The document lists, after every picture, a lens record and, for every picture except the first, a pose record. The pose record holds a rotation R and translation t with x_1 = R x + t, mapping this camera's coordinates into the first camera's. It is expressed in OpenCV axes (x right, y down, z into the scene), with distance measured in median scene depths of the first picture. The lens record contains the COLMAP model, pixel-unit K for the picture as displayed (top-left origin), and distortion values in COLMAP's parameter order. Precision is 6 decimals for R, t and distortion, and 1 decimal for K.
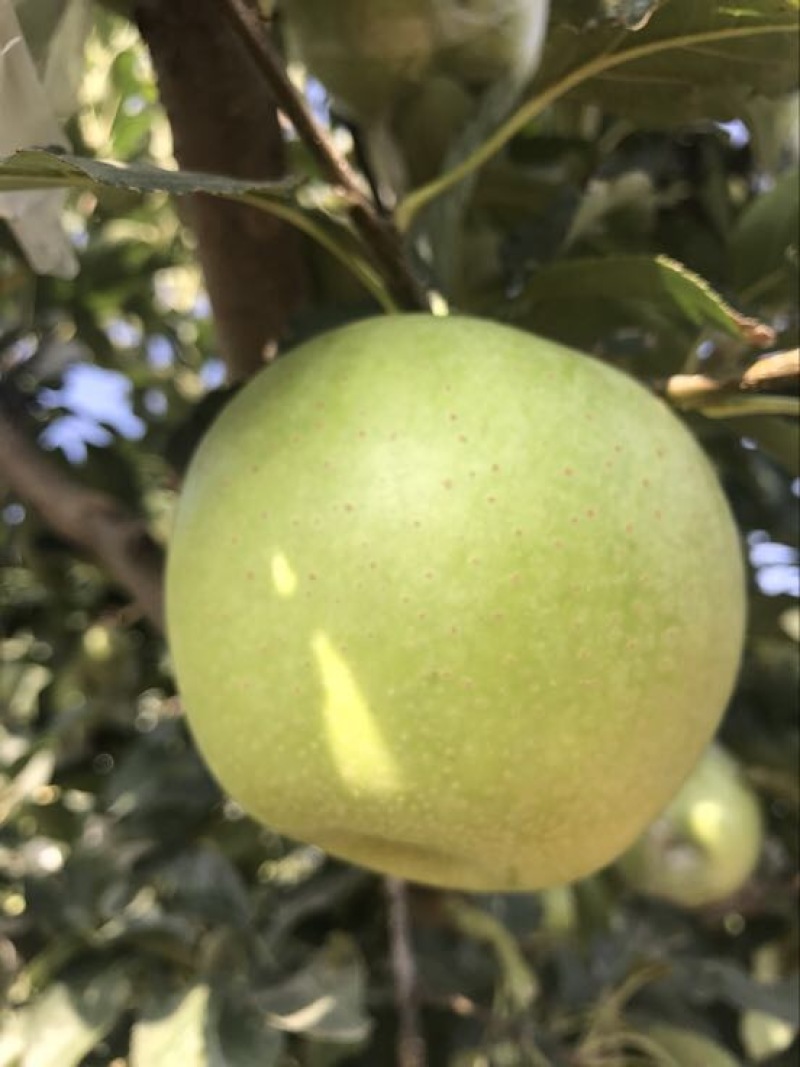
lens RADIAL K [[889.5, 0, 407.3], [0, 889.5, 523.0], [0, 0, 1]] dist [0.086276, -0.068062]
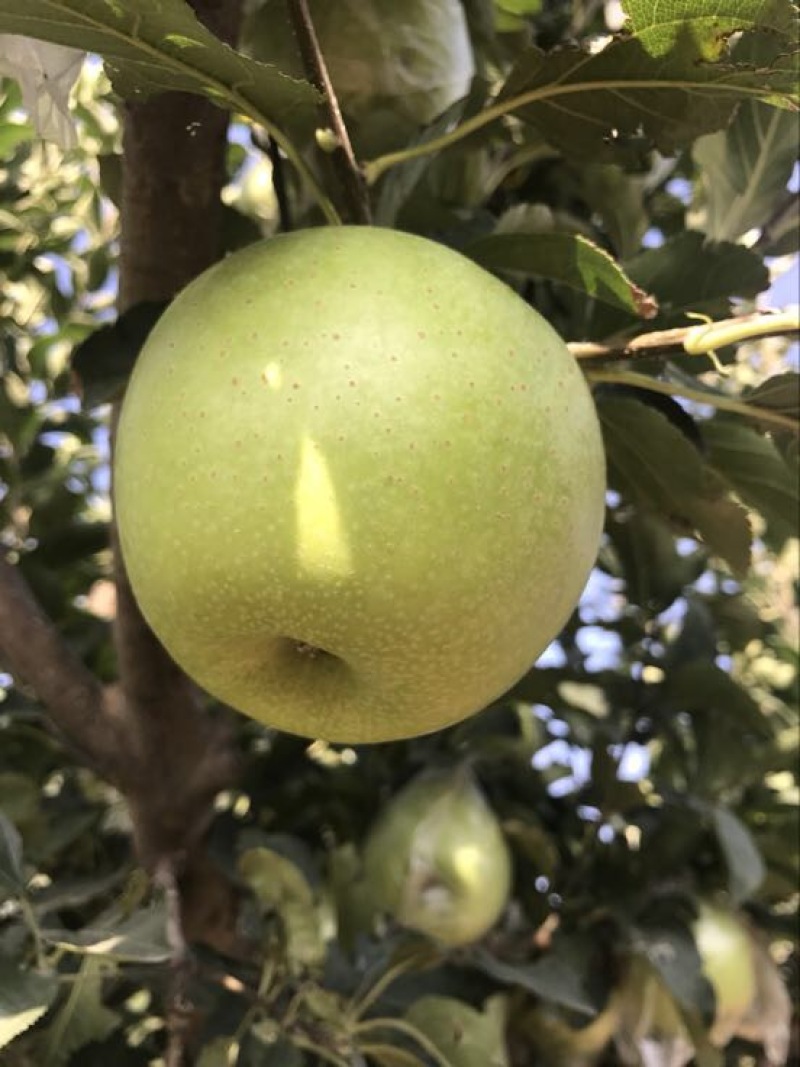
lens RADIAL K [[889.5, 0, 411.7], [0, 889.5, 531.2], [0, 0, 1]] dist [0.086276, -0.068062]
pose [[0.957299, 0.183131, 0.223699, -0.187421], [-0.161151, 0.980439, -0.113004, 0.352146], [-0.240018, 0.072130, 0.968085, -0.159311]]
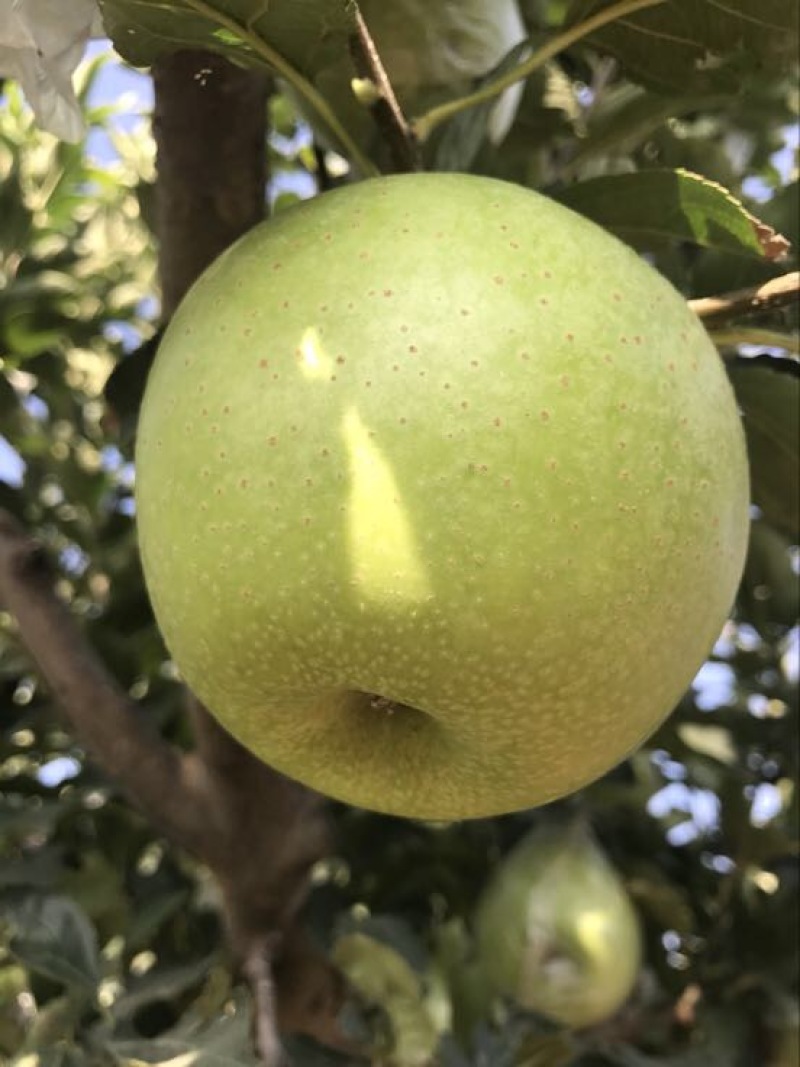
lens RADIAL K [[889.5, 0, 419.1], [0, 889.5, 519.2], [0, 0, 1]] dist [0.086276, -0.068062]
pose [[0.983904, 0.119750, 0.132638, -0.127687], [-0.097293, 0.981571, -0.164478, 0.355573], [-0.149890, 0.148926, 0.977422, 0.128895]]
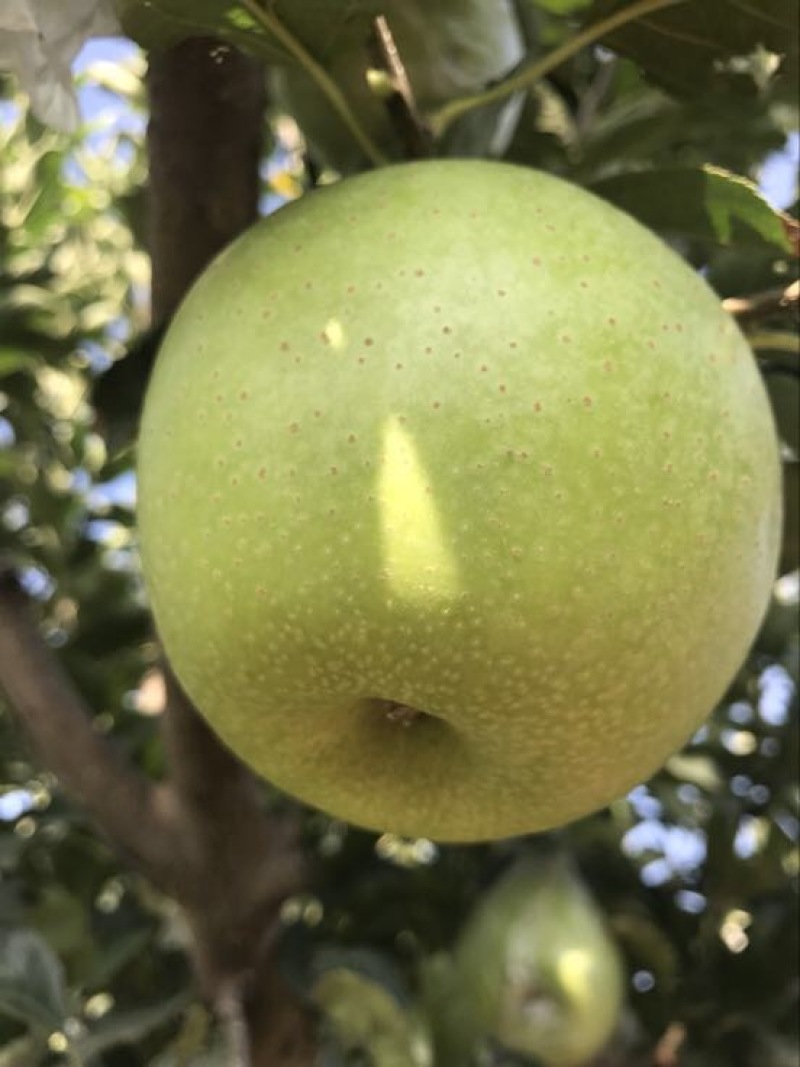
lens RADIAL K [[889.5, 0, 408.4], [0, 889.5, 523.8], [0, 0, 1]] dist [0.086276, -0.068062]
pose [[0.978939, 0.135059, 0.153092, -0.175020], [-0.103279, 0.974484, -0.199283, 0.391134], [-0.176101, 0.179275, 0.967910, 0.201418]]
